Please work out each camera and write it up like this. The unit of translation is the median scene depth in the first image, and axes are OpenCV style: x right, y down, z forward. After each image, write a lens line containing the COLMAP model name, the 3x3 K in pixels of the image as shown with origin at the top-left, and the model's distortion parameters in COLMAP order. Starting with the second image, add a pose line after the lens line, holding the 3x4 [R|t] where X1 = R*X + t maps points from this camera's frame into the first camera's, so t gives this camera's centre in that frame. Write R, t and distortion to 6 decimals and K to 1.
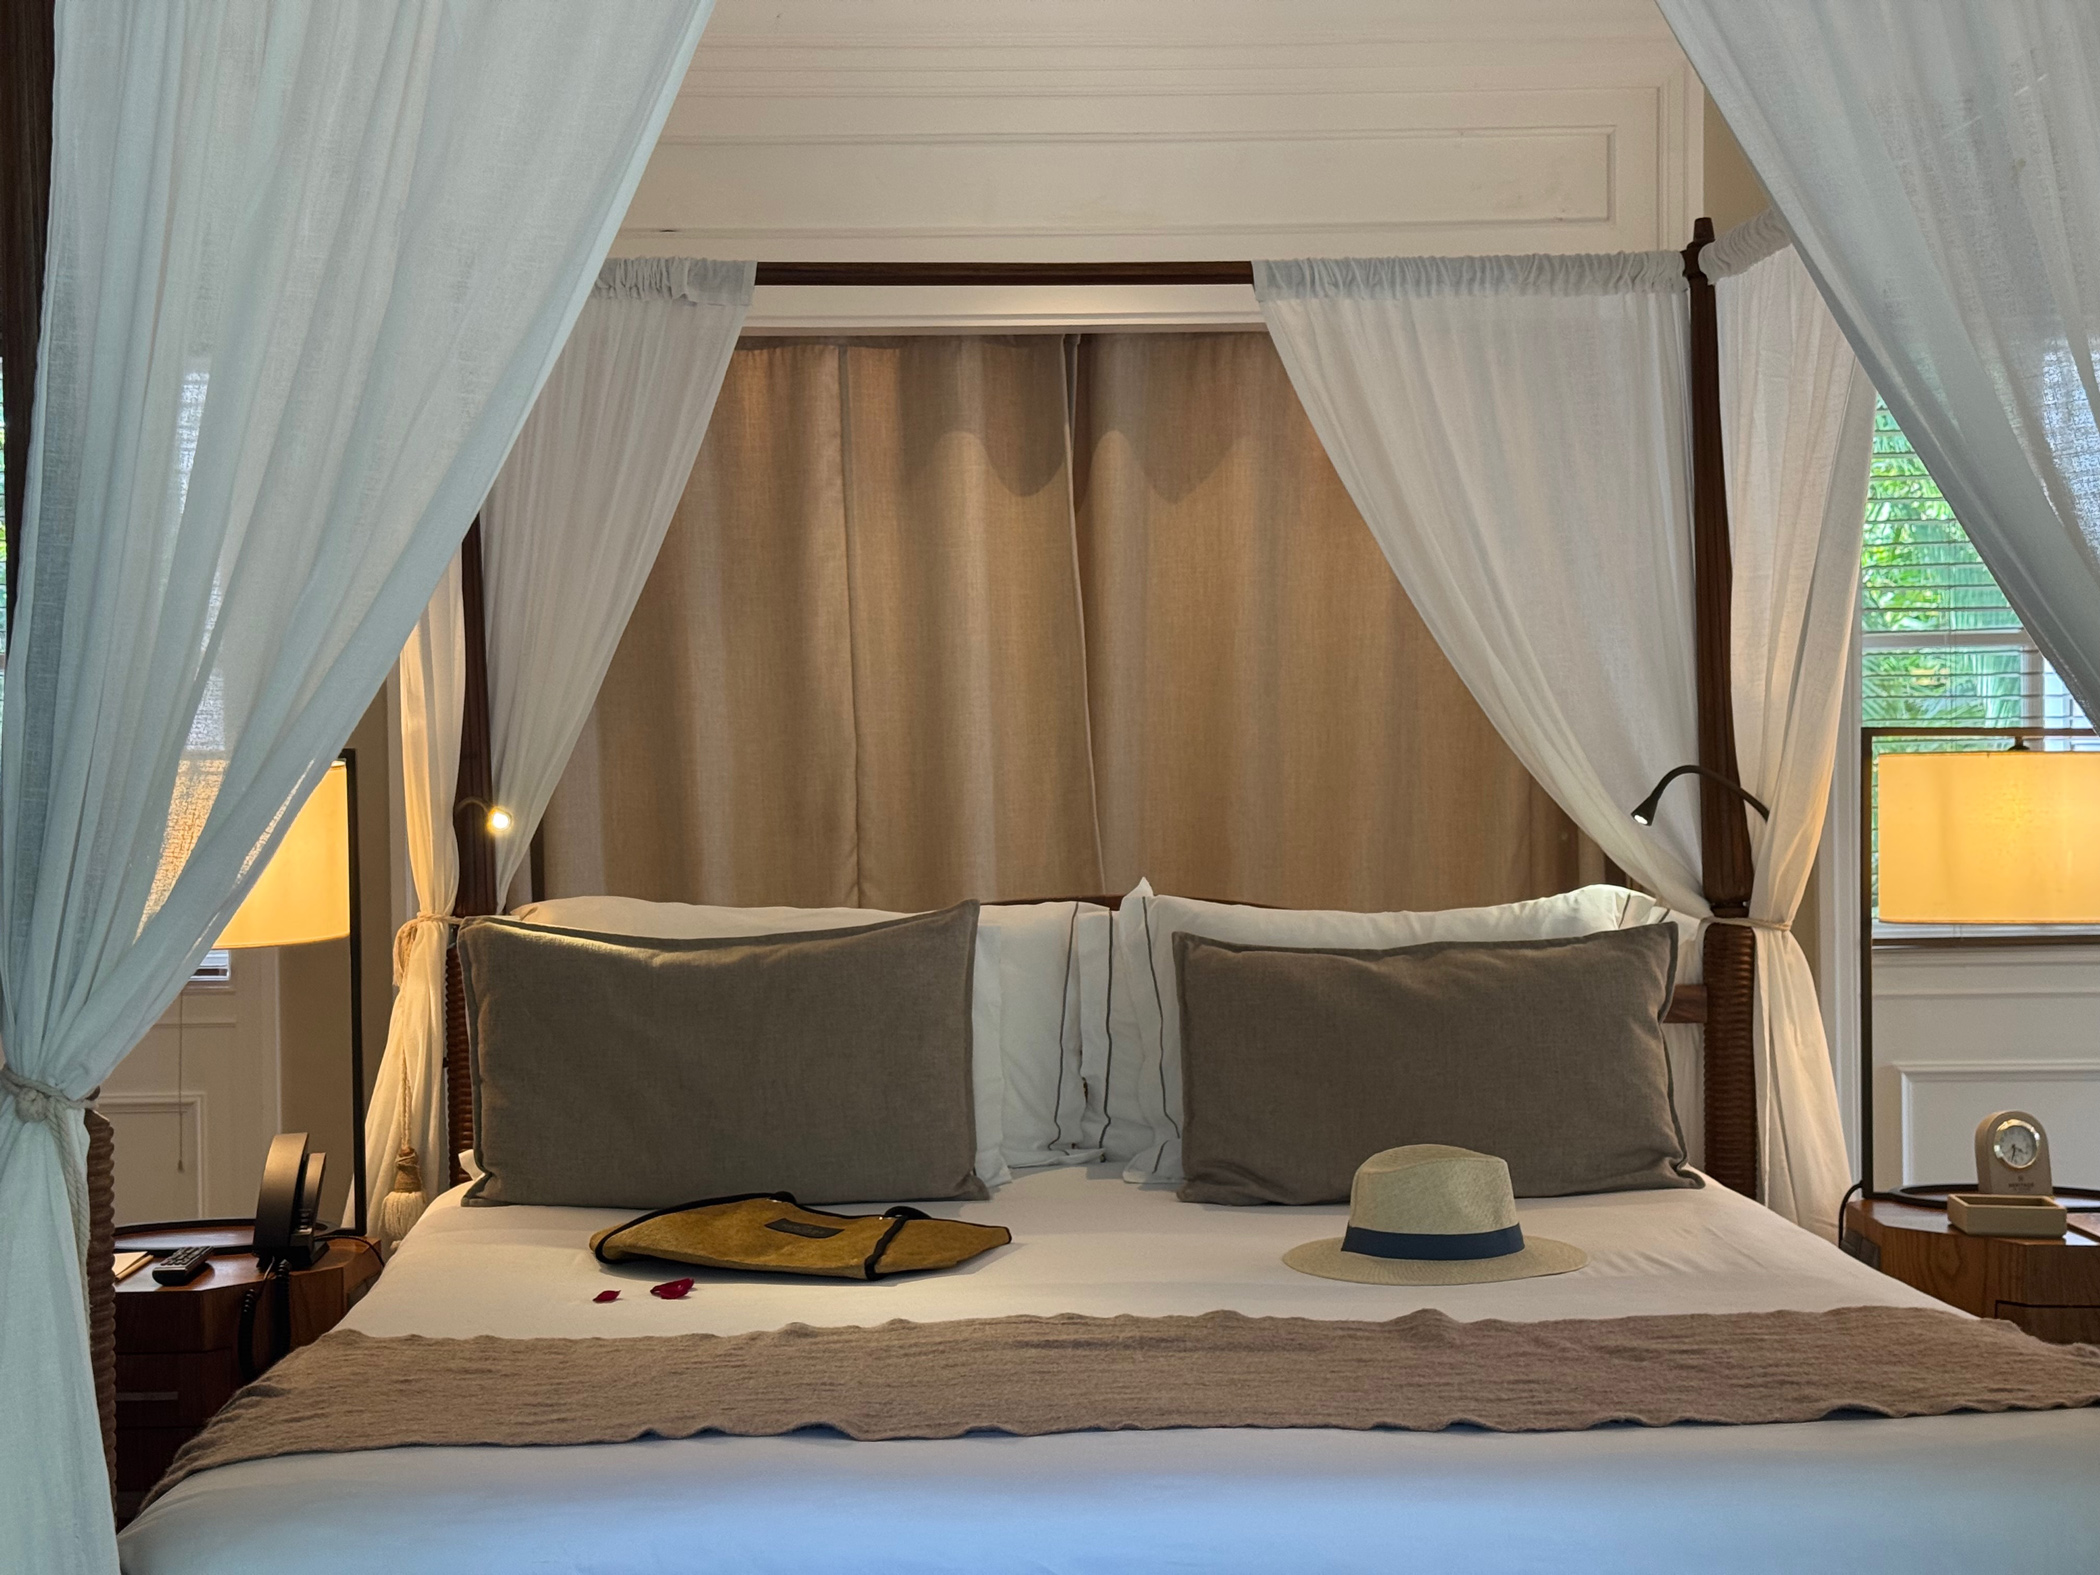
lens RADIAL K [[2918.6, 0, 1048.4], [0, 2918.6, 799.4], [0, 0, 1]] dist [0.153969, 0.000000]
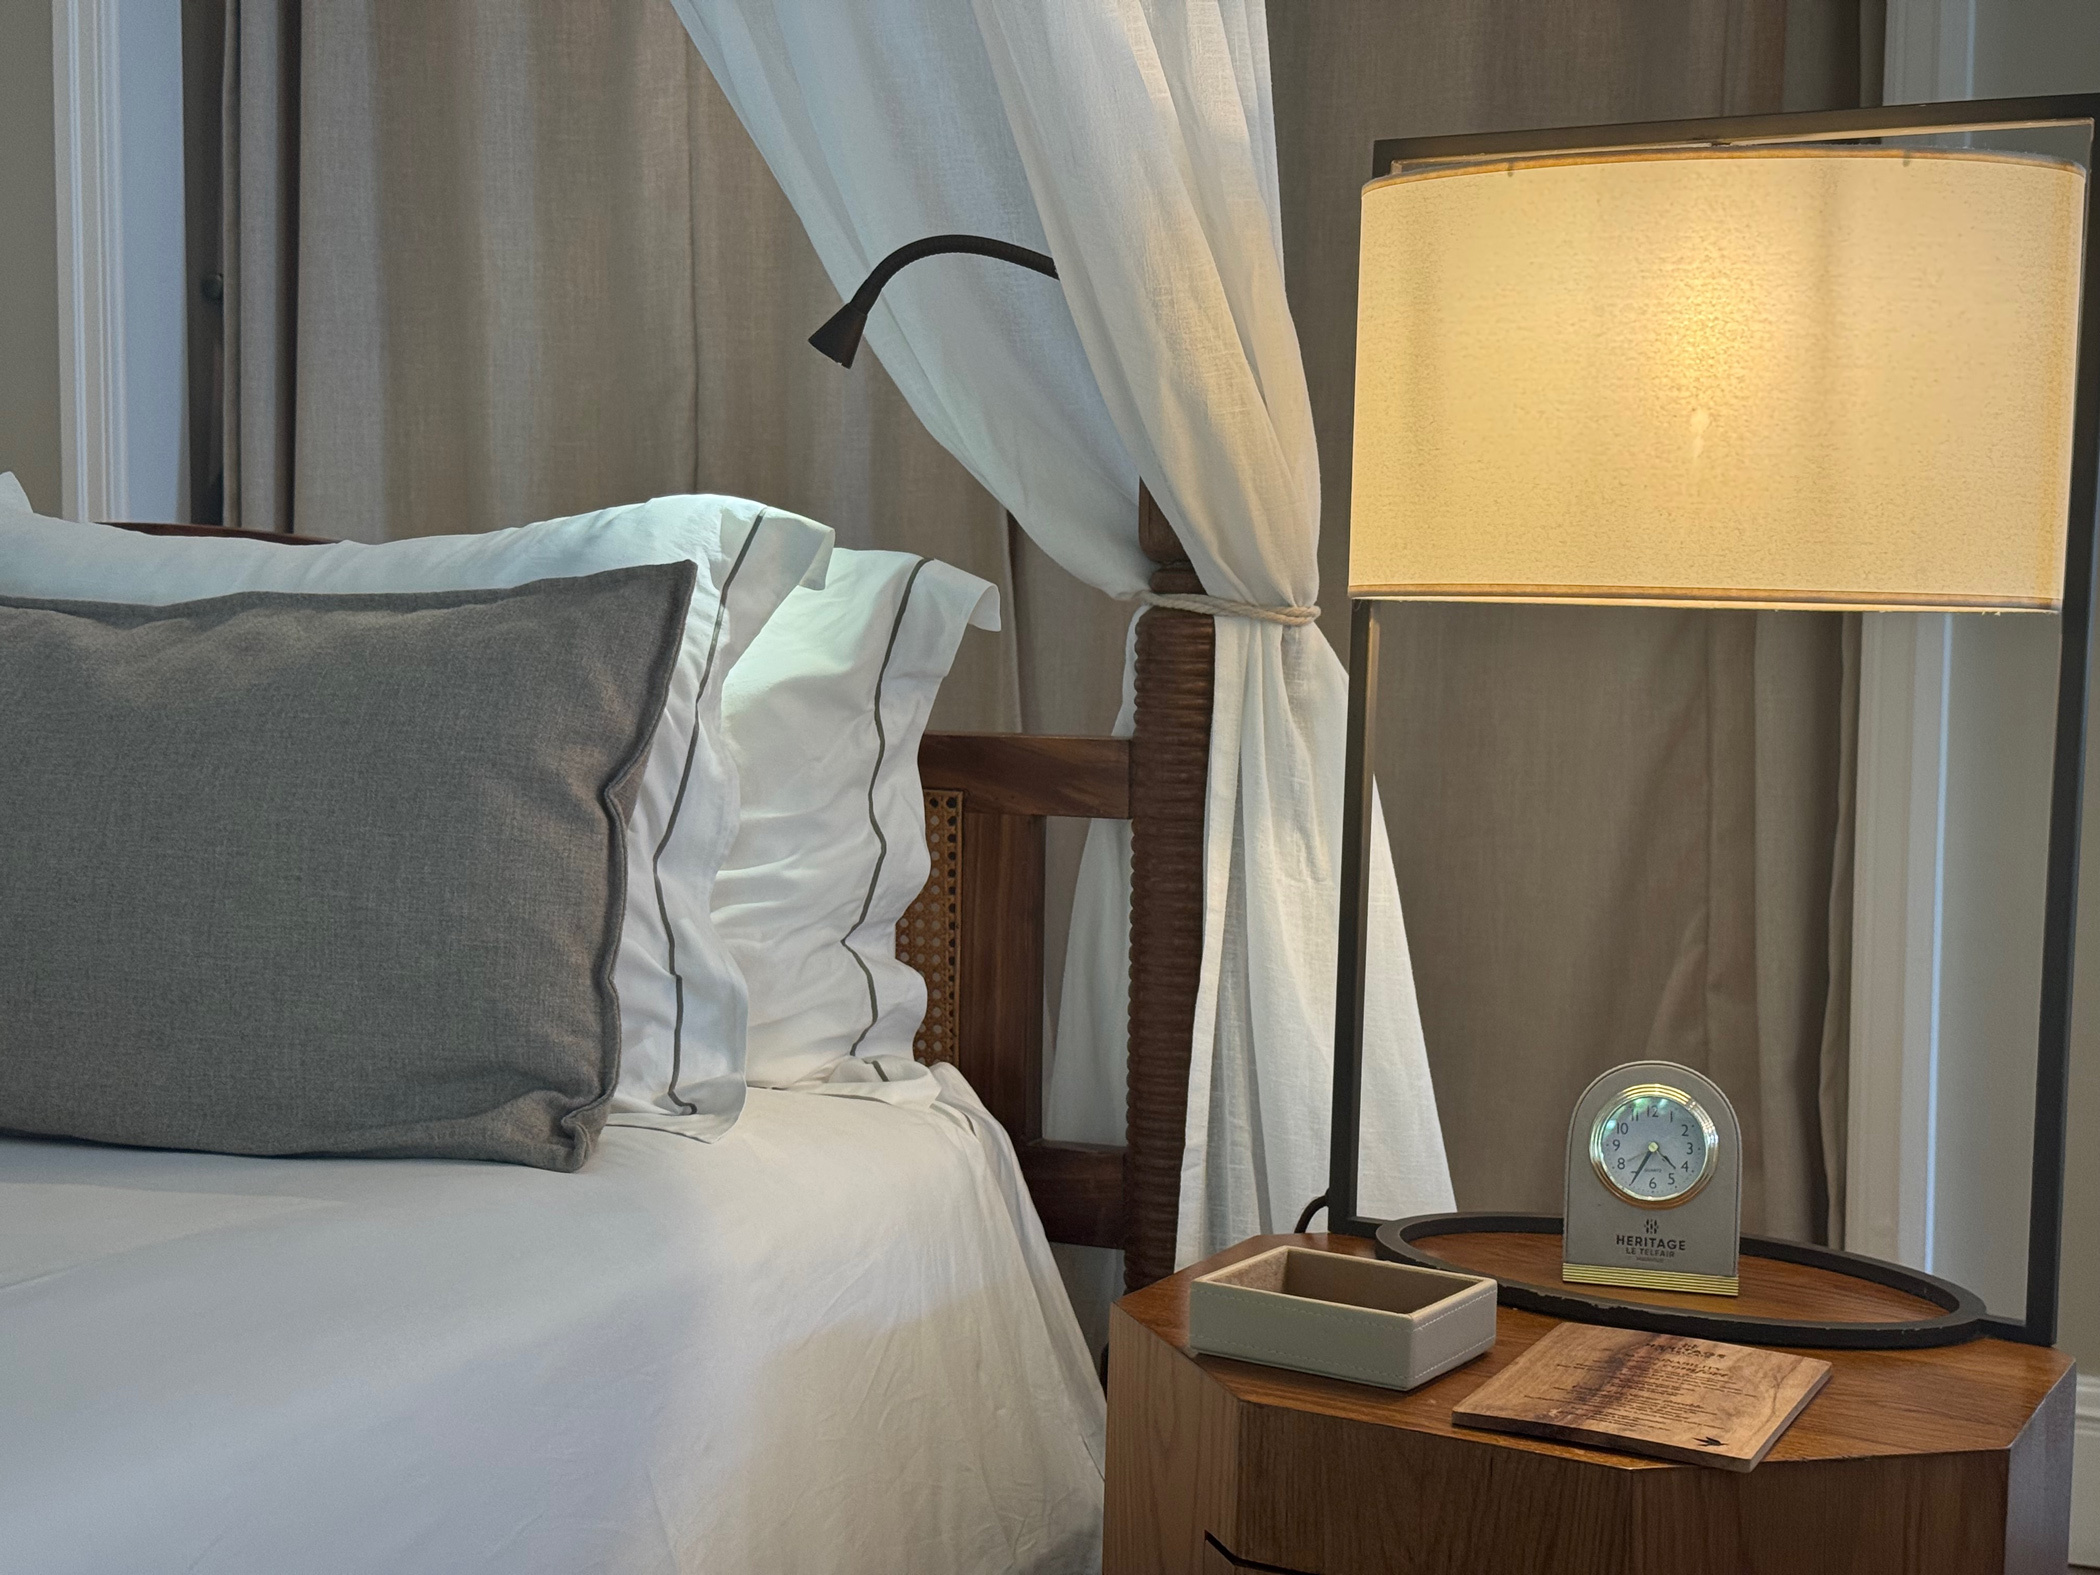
lens RADIAL K [[2918.6, 0, 1049.4], [0, 2918.6, 785.1], [0, 0, 1]] dist [0.153969, 0.000000]
pose [[0.885124, 0.052807, -0.462349, 0.437504], [-0.029540, 0.997913, 0.057424, 0.045505], [0.464417, -0.037170, 0.884836, 0.602279]]
